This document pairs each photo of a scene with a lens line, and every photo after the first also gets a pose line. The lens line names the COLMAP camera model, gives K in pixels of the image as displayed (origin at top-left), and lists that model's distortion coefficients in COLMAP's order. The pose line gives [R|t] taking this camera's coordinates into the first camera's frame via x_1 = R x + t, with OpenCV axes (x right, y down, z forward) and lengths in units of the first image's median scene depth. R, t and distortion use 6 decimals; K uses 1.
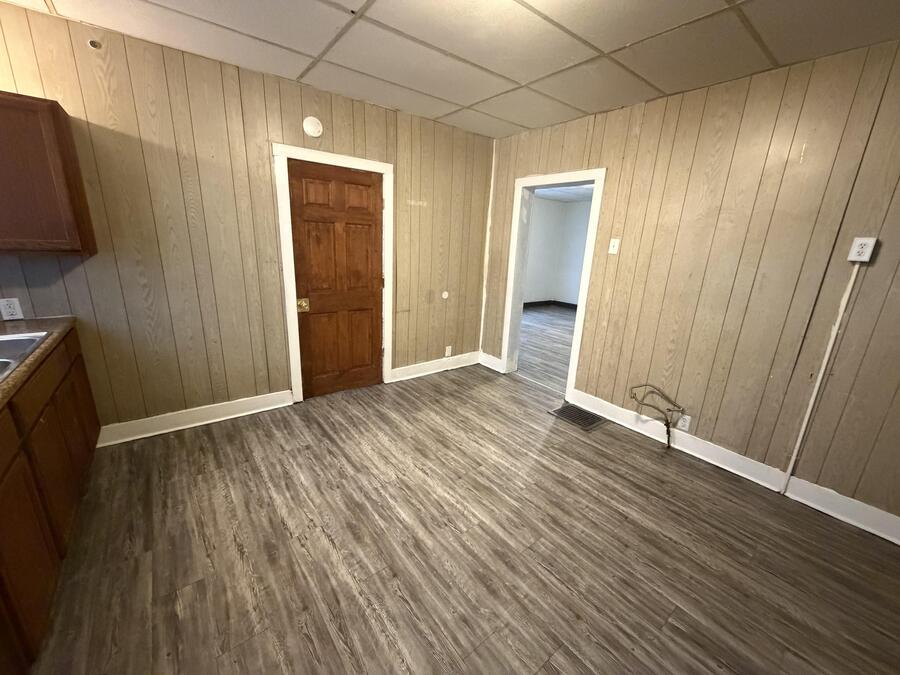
lens RADIAL K [[359.5, 0, 446.0], [0, 359.5, 342.4], [0, 0, 1]] dist [0.002969, 0.000131]
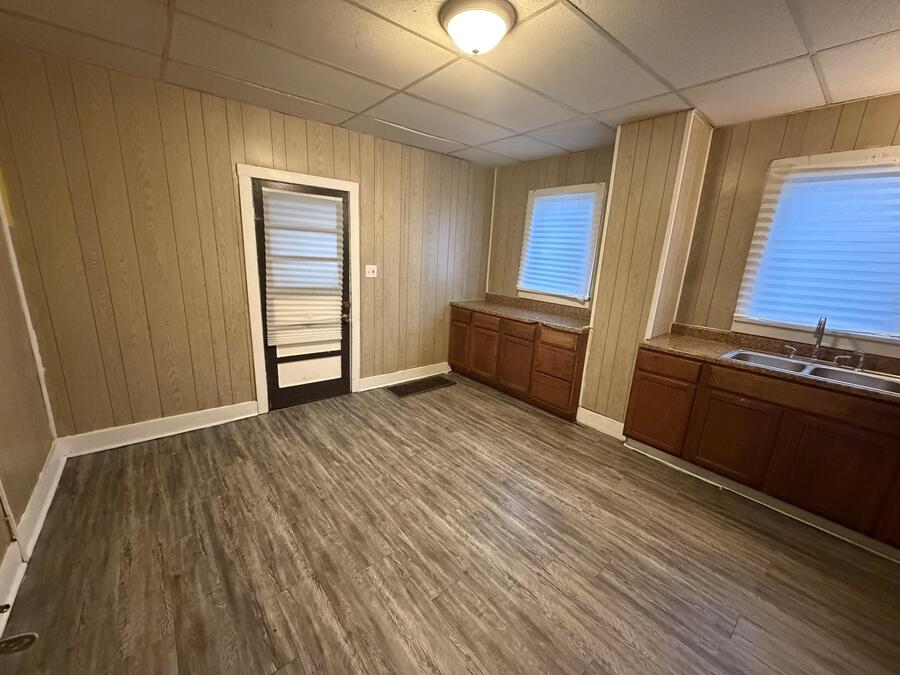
lens RADIAL K [[359.5, 0, 445.2], [0, 359.5, 337.9], [0, 0, 1]] dist [0.002969, 0.000131]
pose [[-0.995434, -0.083342, -0.046530, 0.182384], [-0.095448, 0.865500, 0.491731, -0.485551], [-0.000710, 0.493927, -0.869503, 1.638200]]
